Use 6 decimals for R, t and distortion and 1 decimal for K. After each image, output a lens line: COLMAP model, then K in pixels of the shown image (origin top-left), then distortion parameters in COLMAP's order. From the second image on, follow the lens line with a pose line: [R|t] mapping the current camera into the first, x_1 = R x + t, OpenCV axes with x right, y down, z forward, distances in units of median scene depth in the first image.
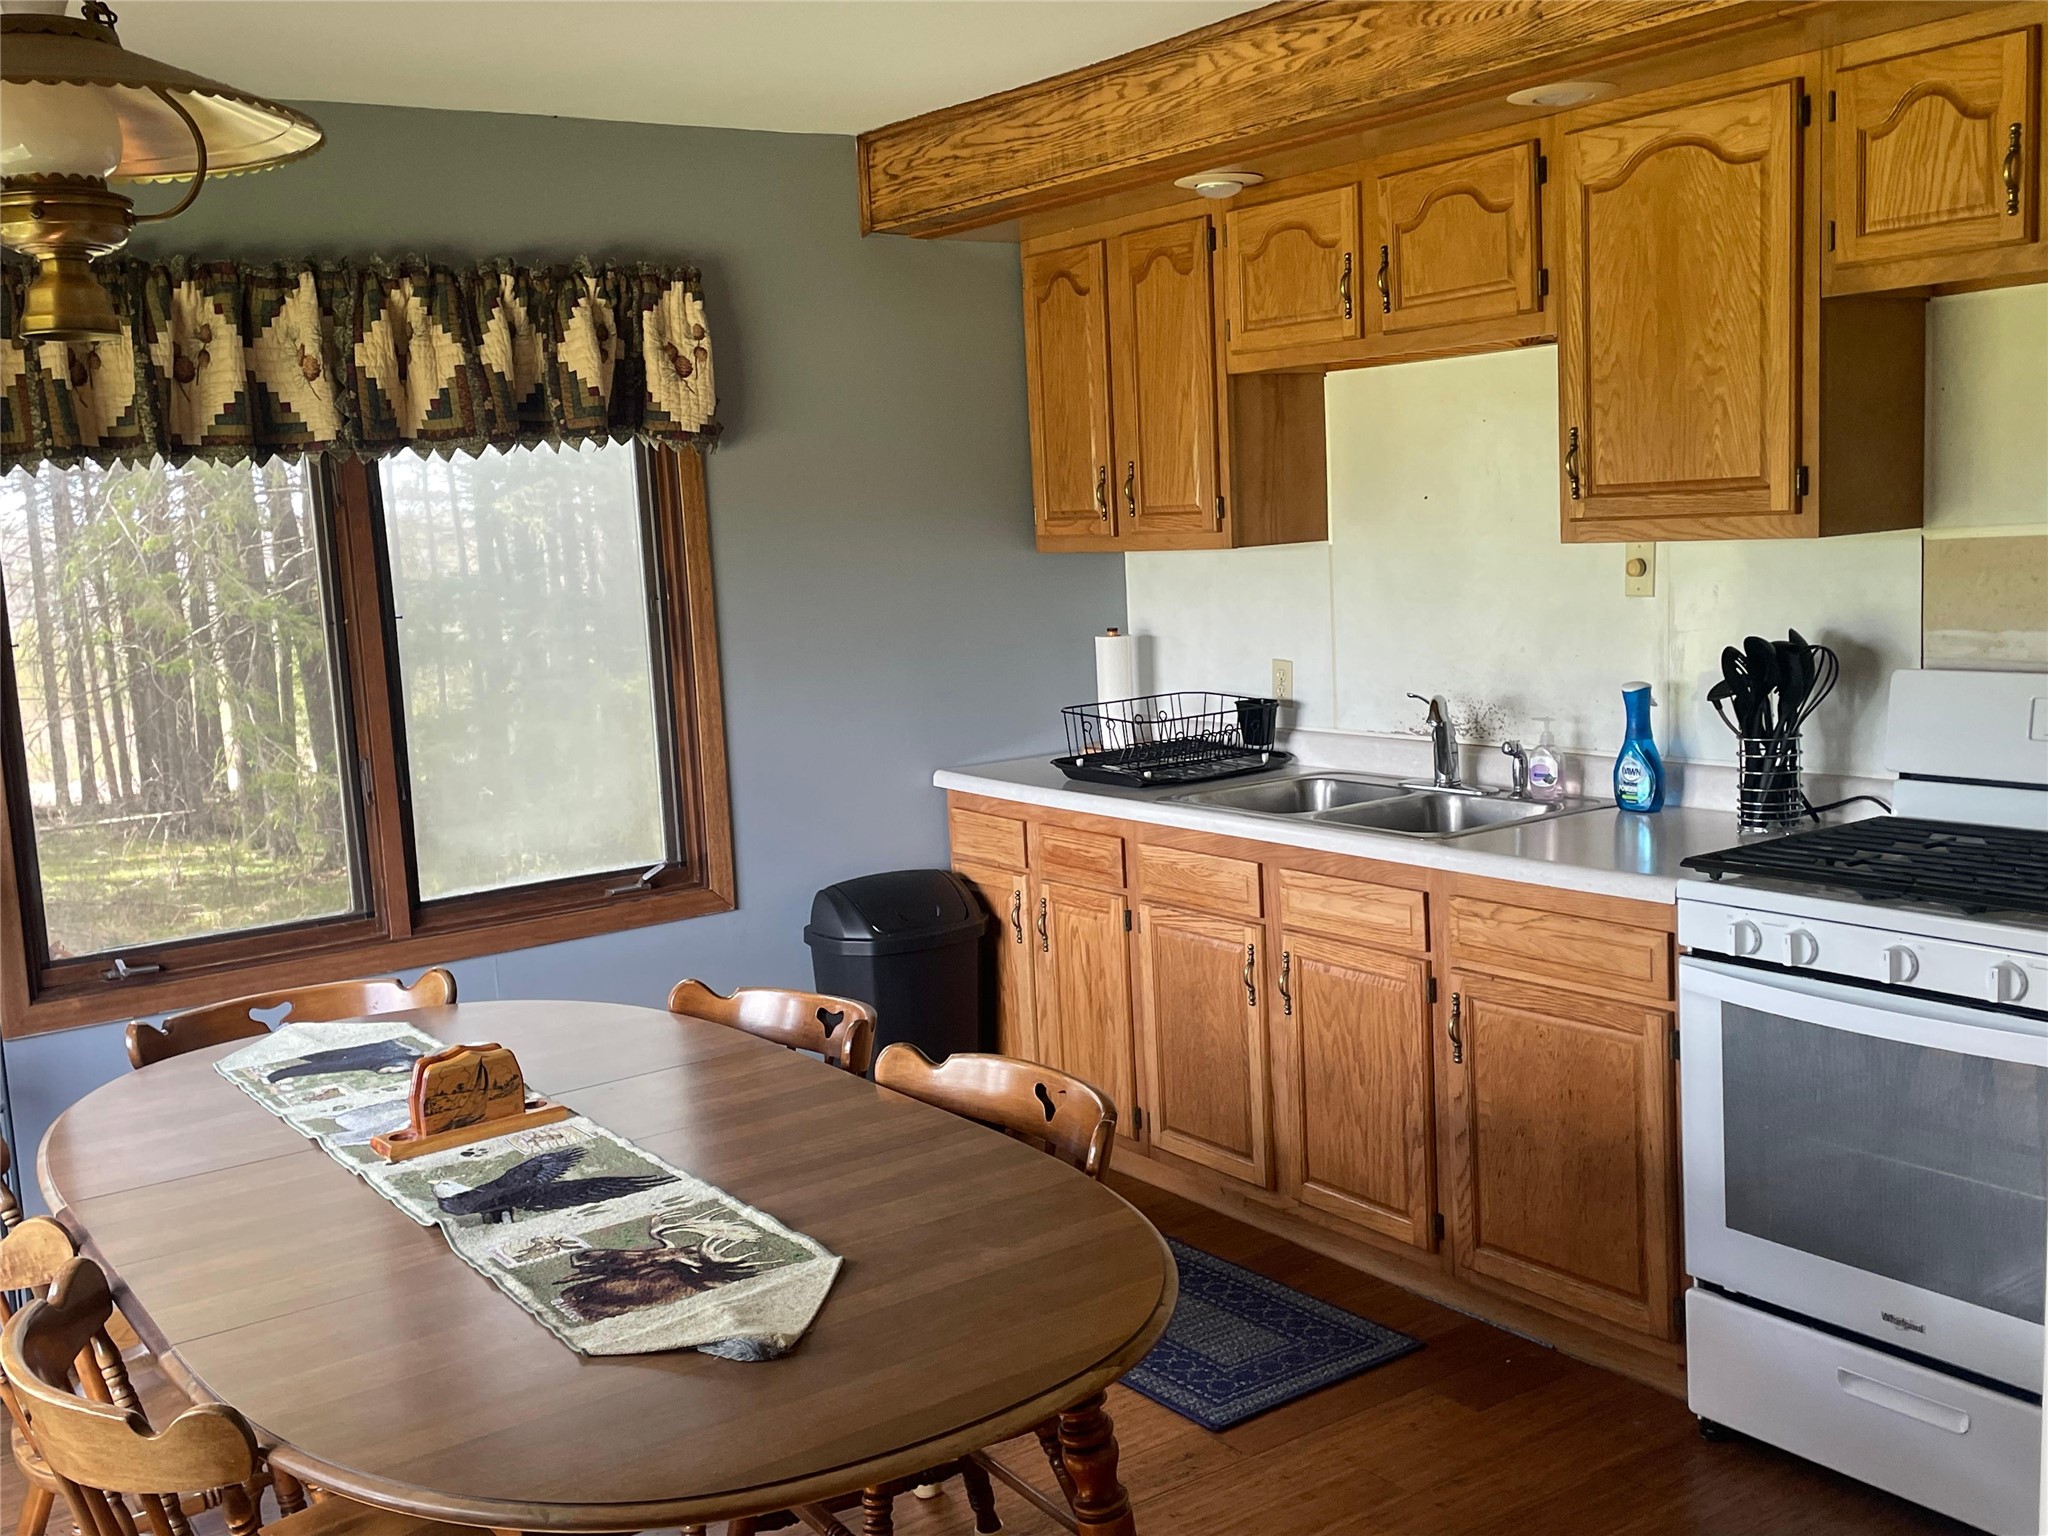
lens RADIAL K [[2028.2, 0, 1025.0], [0, 2028.2, 774.4], [0, 0, 1]] dist [0.130583, -0.202207]
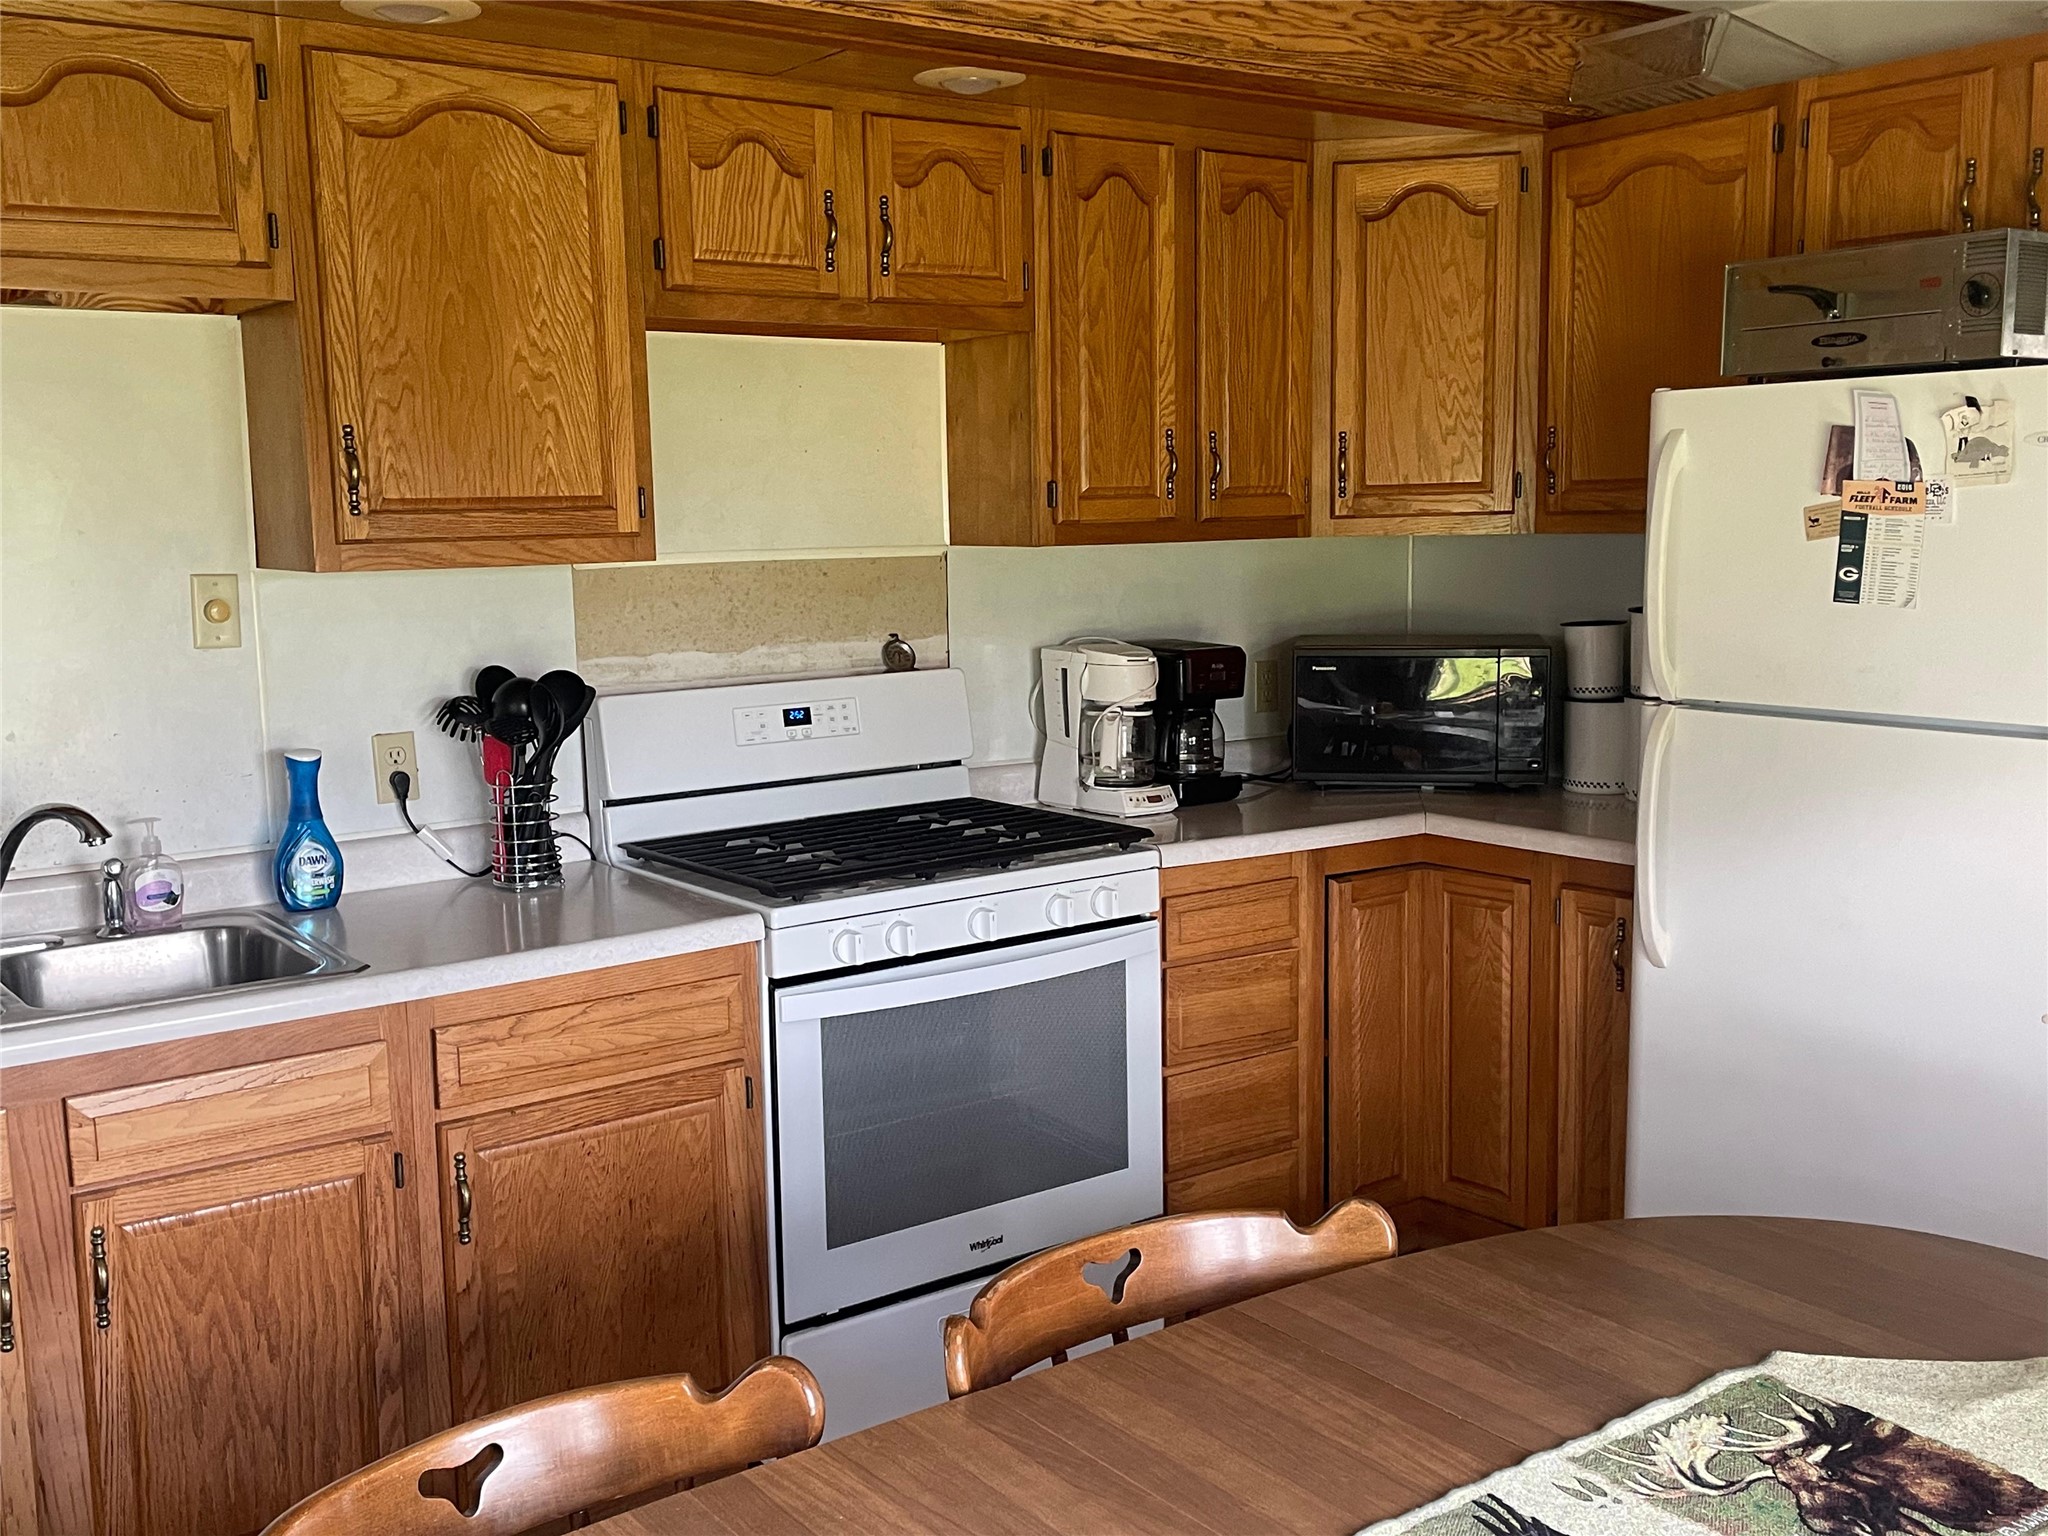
lens RADIAL K [[2012.1, 0, 1024.9], [0, 2012.1, 787.9], [0, 0, 1]] dist [0.048896, -0.028269]
pose [[-0.020934, -0.091797, 0.995558, -0.573927], [0.153277, 0.983709, 0.093928, -0.070664], [-0.987961, 0.154563, -0.006522, 0.836829]]
